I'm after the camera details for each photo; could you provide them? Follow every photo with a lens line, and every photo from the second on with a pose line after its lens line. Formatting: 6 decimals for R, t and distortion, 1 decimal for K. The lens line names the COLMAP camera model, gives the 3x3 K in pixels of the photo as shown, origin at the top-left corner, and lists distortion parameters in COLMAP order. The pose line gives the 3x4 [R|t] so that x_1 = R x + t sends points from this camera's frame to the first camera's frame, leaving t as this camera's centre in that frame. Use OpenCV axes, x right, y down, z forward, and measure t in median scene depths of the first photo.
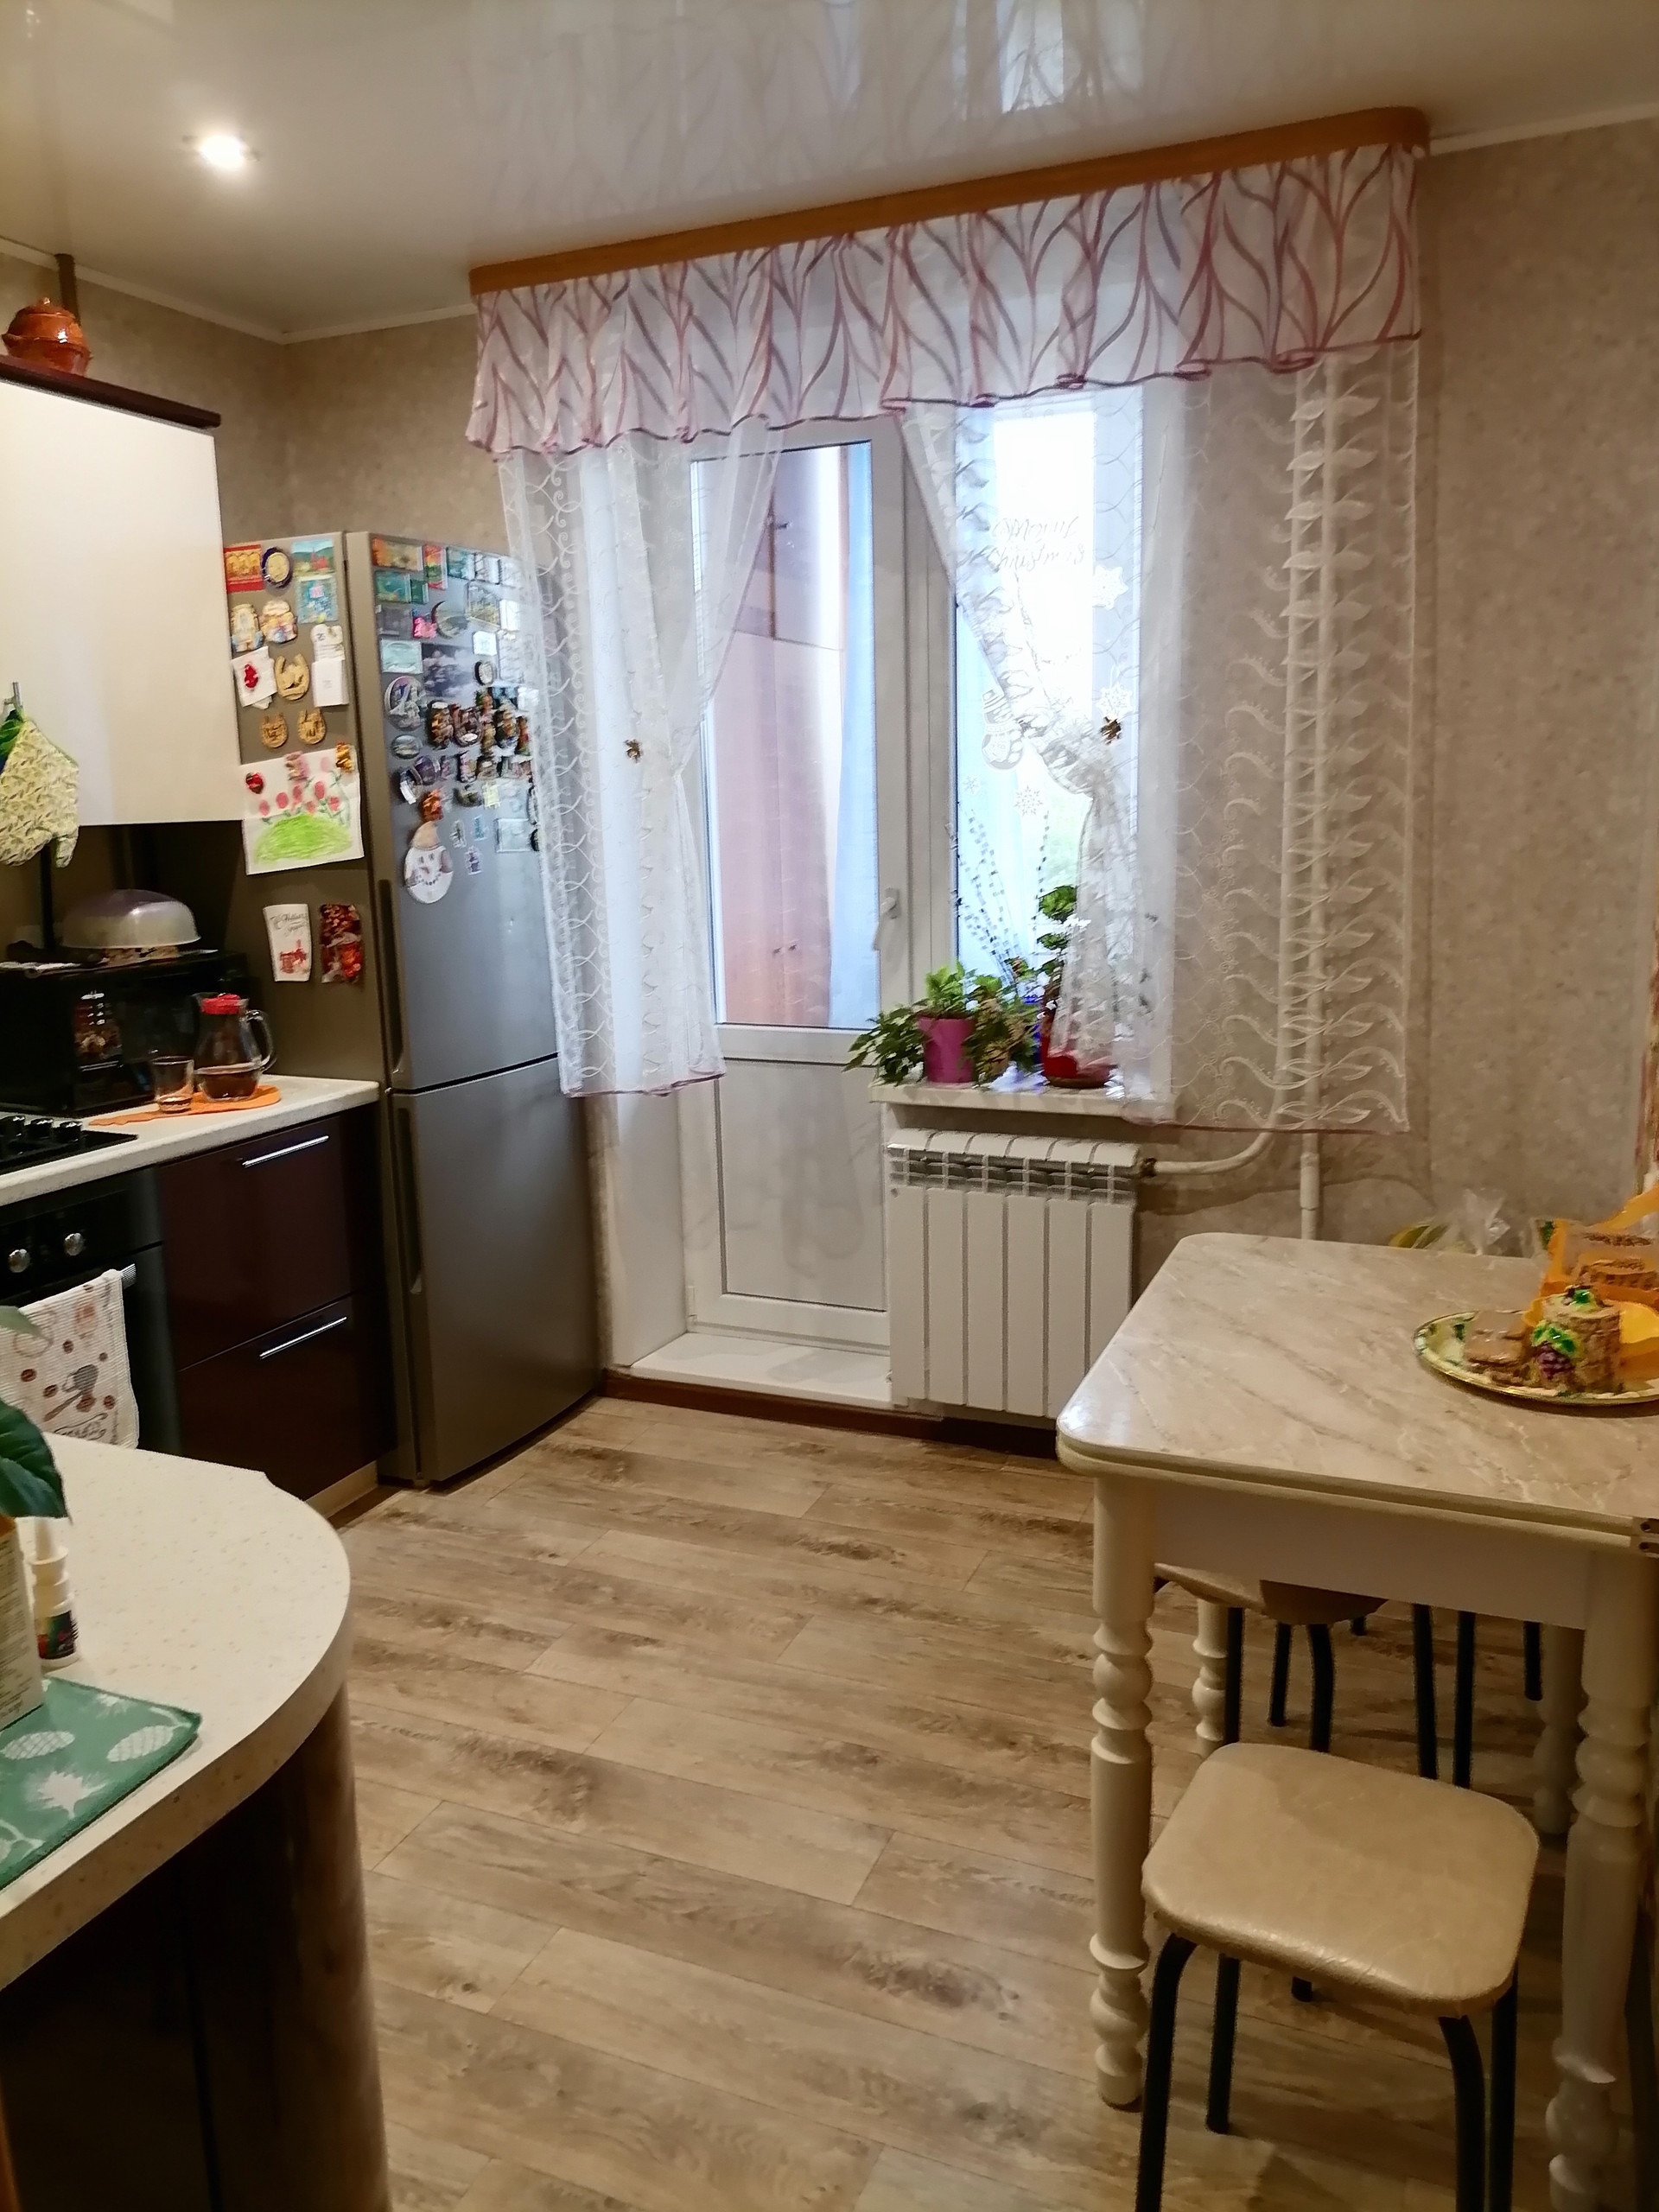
lens RADIAL K [[1655.6, 0, 826.1], [0, 1655.6, 1102.6], [0, 0, 1]] dist [0.010506, -0.001530]
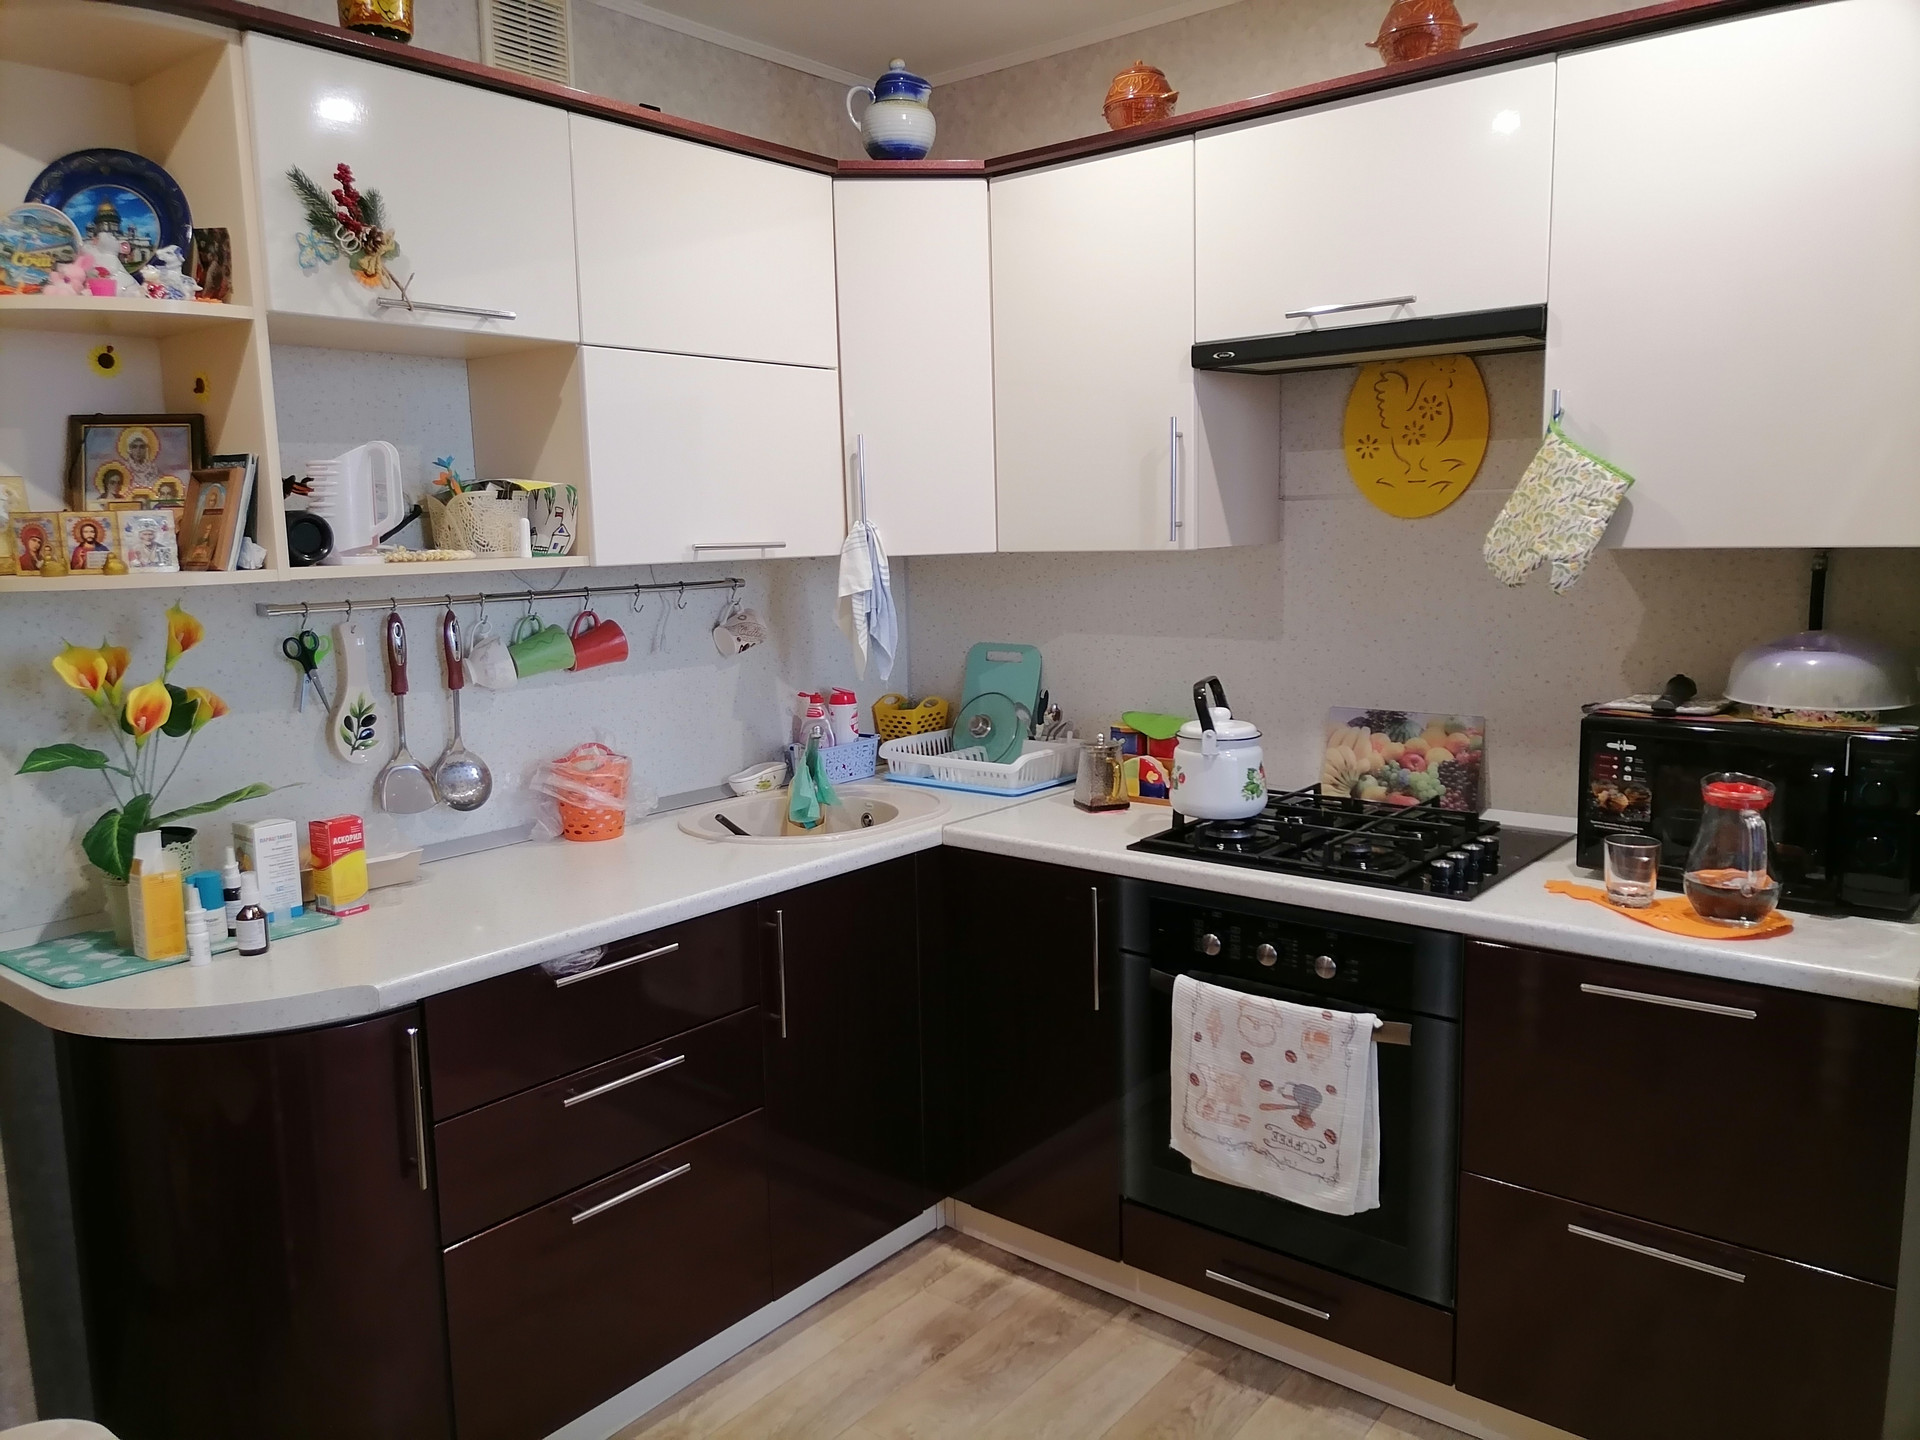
lens RADIAL K [[1437.0, 0, 958.0], [0, 1437.0, 721.5], [0, 0, 1]] dist [0.010506, -0.001530]
pose [[-0.280703, 0.168313, -0.944922, 0.392339], [-0.146782, 0.965395, 0.215563, -0.207255], [0.948505, 0.199206, -0.246284, 0.953250]]
